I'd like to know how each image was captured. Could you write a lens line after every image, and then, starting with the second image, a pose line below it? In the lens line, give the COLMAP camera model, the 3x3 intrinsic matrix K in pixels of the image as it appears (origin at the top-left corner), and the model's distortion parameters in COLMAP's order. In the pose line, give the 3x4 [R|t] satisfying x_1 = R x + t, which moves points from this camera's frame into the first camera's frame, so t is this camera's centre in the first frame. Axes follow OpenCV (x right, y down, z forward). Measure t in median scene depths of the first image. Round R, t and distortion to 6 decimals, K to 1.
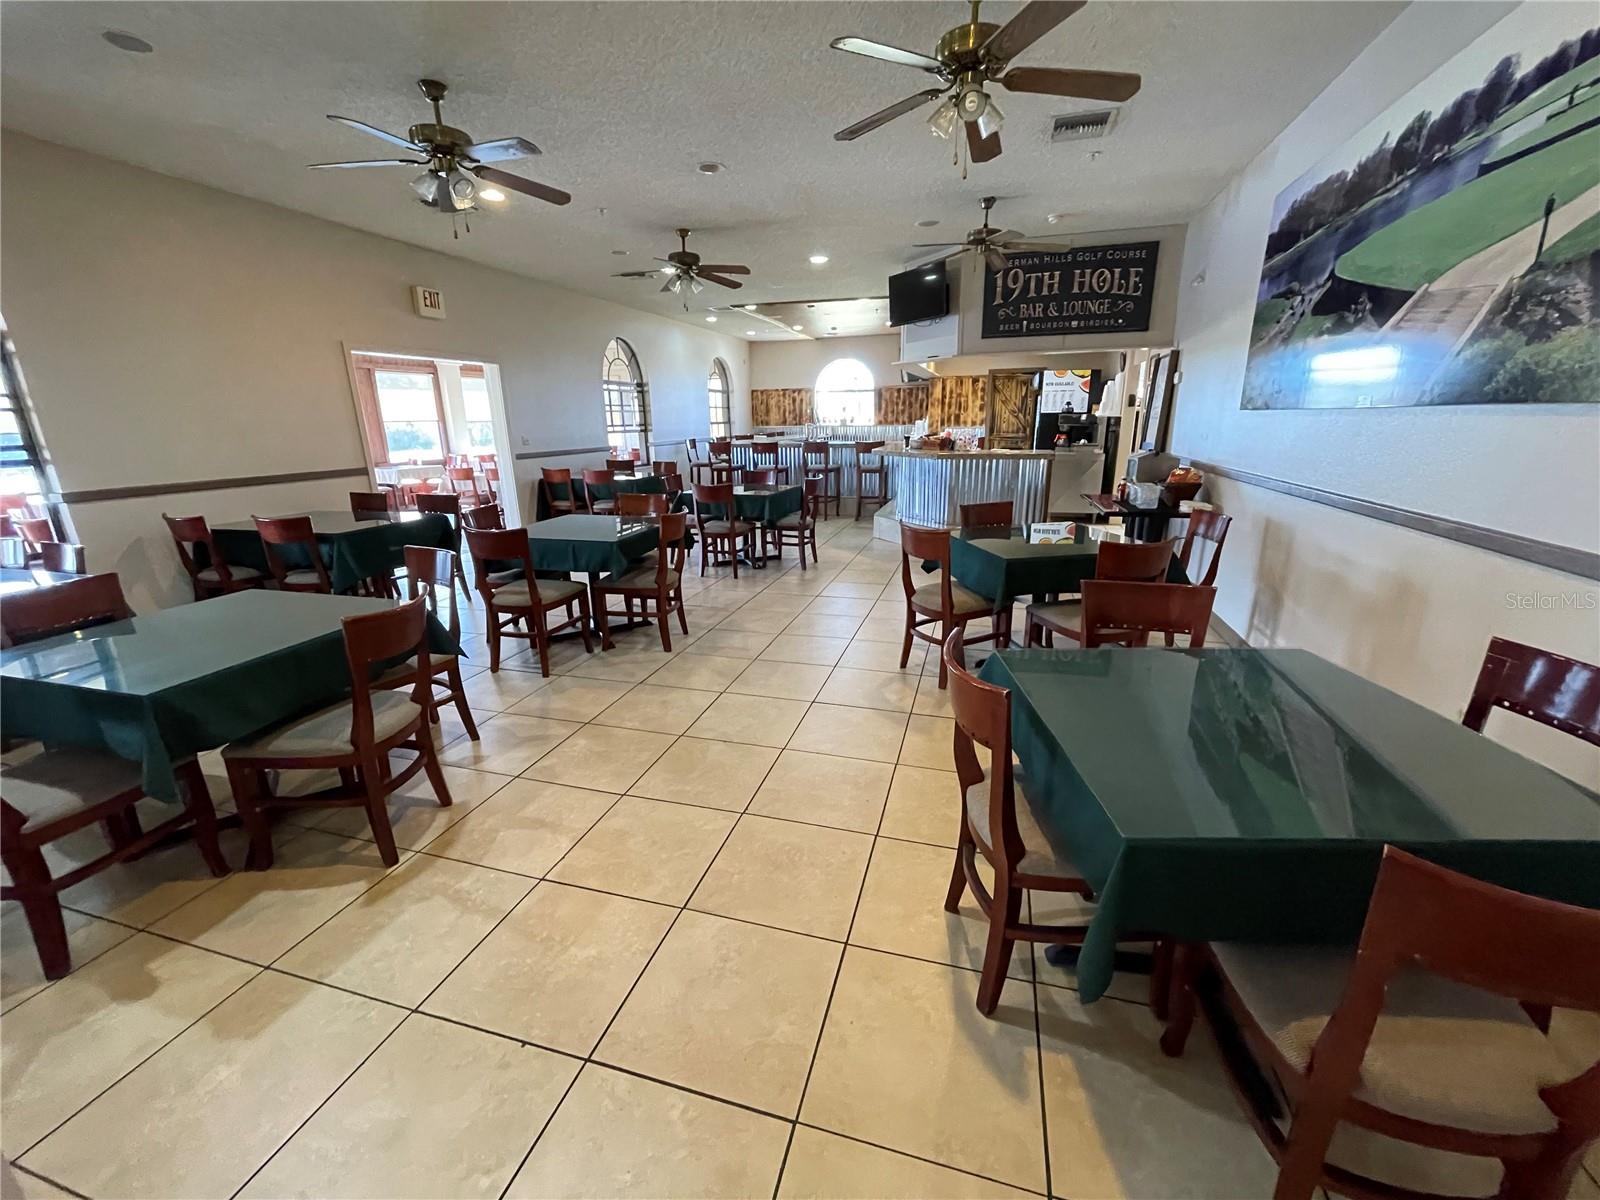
lens RADIAL K [[647.9, 0, 799.2], [0, 647.9, 605.7], [0, 0, 1]] dist [0.012699, -0.000137]
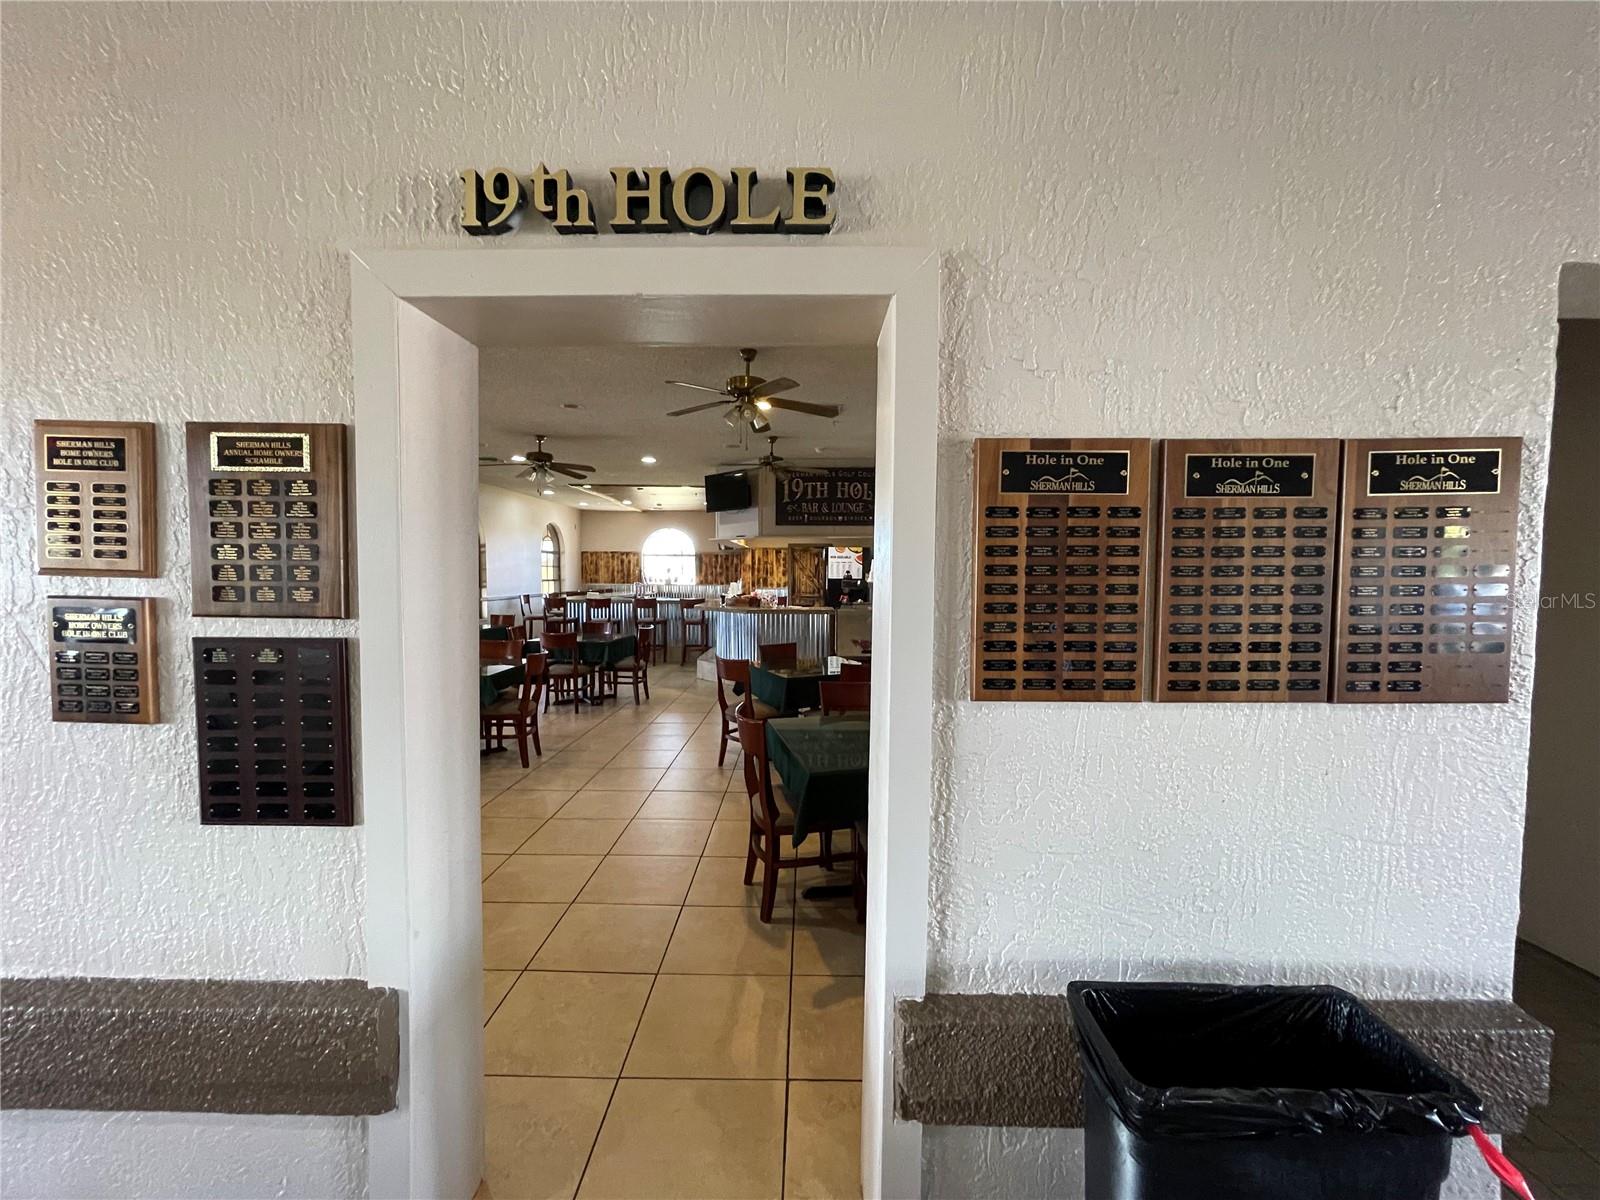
lens RADIAL K [[647.9, 0, 799.2], [0, 647.9, 605.7], [0, 0, 1]] dist [0.012699, -0.000137]
pose [[0.963958, 0.007868, 0.265937, -0.020286], [0.054568, 0.972466, -0.226567, 0.043582], [-0.260398, 0.232912, 0.936987, -0.181498]]
